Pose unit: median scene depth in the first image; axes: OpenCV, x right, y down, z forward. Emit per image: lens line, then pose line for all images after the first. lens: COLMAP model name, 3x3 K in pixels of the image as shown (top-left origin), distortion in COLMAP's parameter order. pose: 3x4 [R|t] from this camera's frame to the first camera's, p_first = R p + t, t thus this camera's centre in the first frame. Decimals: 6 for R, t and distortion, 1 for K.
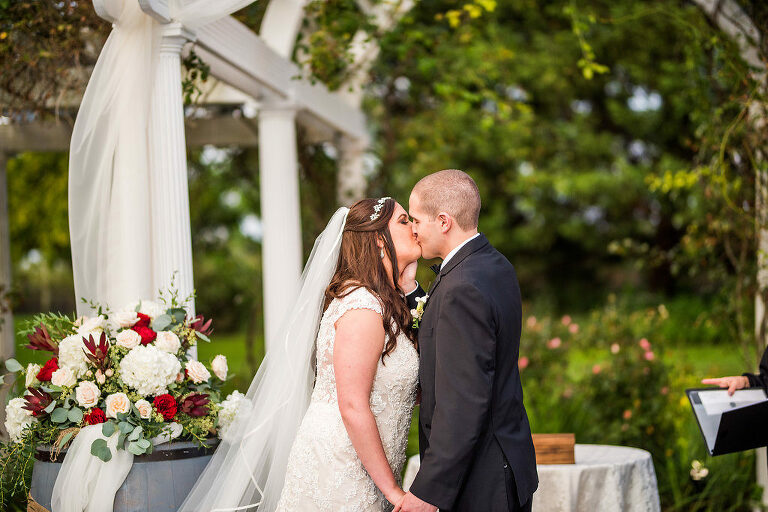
lens RADIAL K [[1801.5, 0, 382.7], [0, 1801.5, 254.3], [0, 0, 1]] dist [-0.022262, 0.000000]
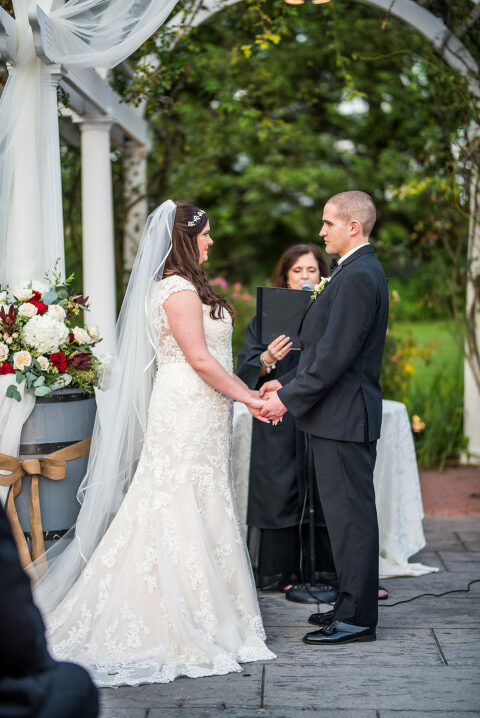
lens RADIAL K [[1684.2, 0, 240.7], [0, 1684.2, 360.3], [0, 0, 1]] dist [-0.022262, 0.000000]
pose [[0.995068, 0.016421, 0.097828, -0.107370], [-0.023802, 0.996917, 0.074769, -0.011819], [-0.096298, -0.076728, 0.992391, -0.234765]]
